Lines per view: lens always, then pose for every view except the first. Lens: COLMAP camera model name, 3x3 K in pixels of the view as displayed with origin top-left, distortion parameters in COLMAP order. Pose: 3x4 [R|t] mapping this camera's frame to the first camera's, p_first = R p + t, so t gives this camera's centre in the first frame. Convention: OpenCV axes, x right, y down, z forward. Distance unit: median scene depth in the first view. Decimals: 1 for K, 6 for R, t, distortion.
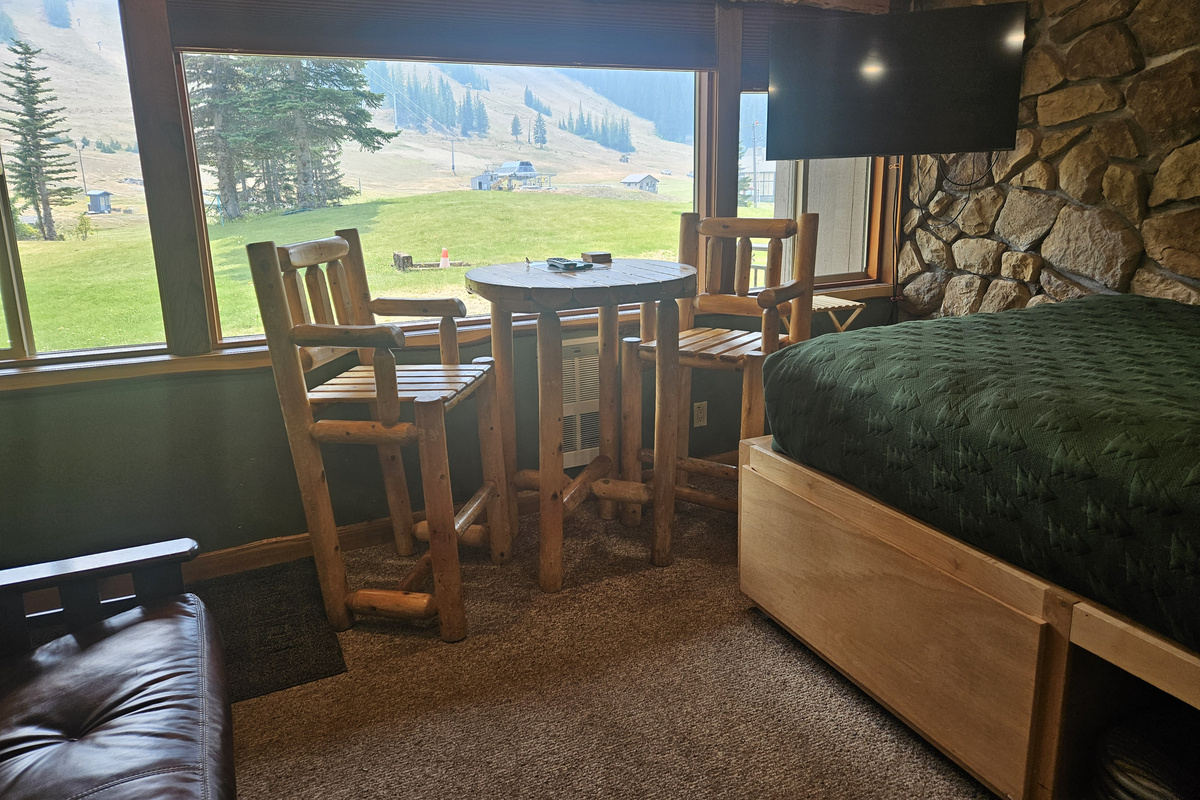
lens RADIAL K [[786.3, 0, 579.0], [0, 786.3, 398.8], [0, 0, 1]] dist [0.042446, -0.003368]
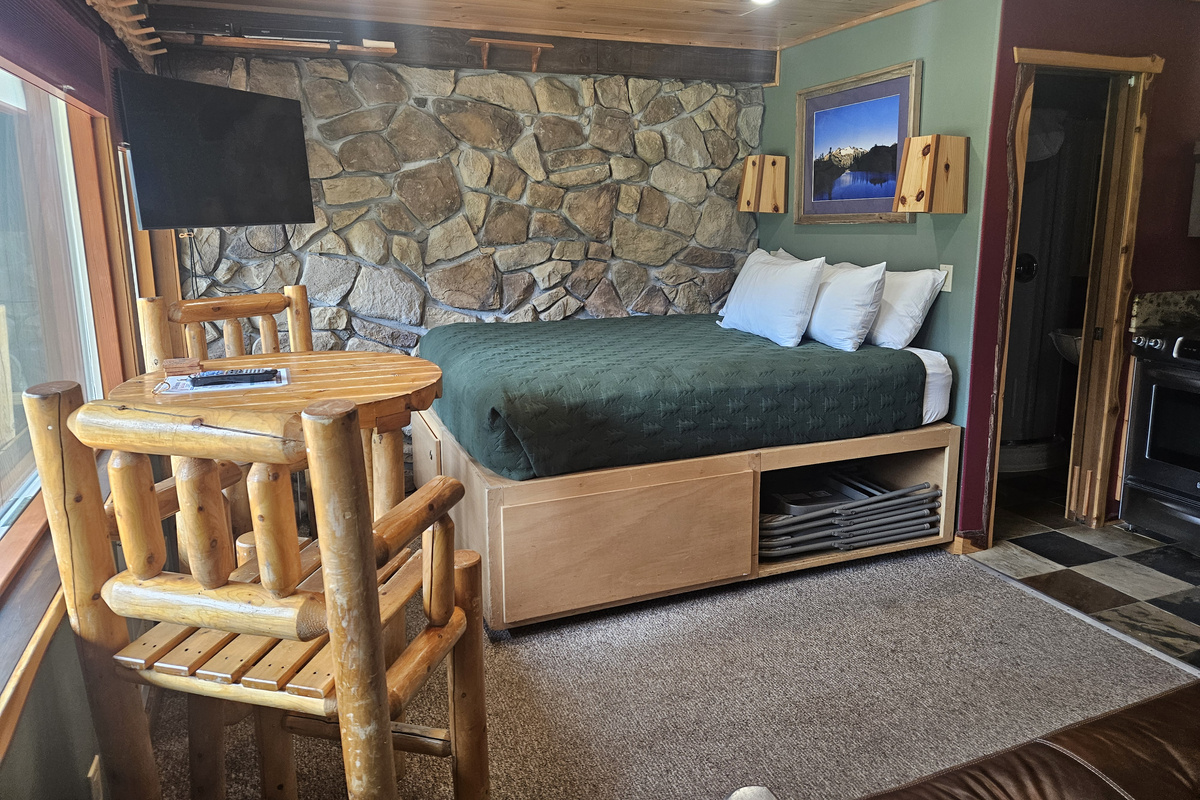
lens RADIAL K [[786.3, 0, 579.0], [0, 786.3, 398.8], [0, 0, 1]] dist [0.042446, -0.003368]
pose [[0.057700, -0.215021, 0.974903, -0.661572], [0.281186, 0.940496, 0.190790, -0.190693], [-0.957917, 0.263121, 0.114728, 0.592877]]
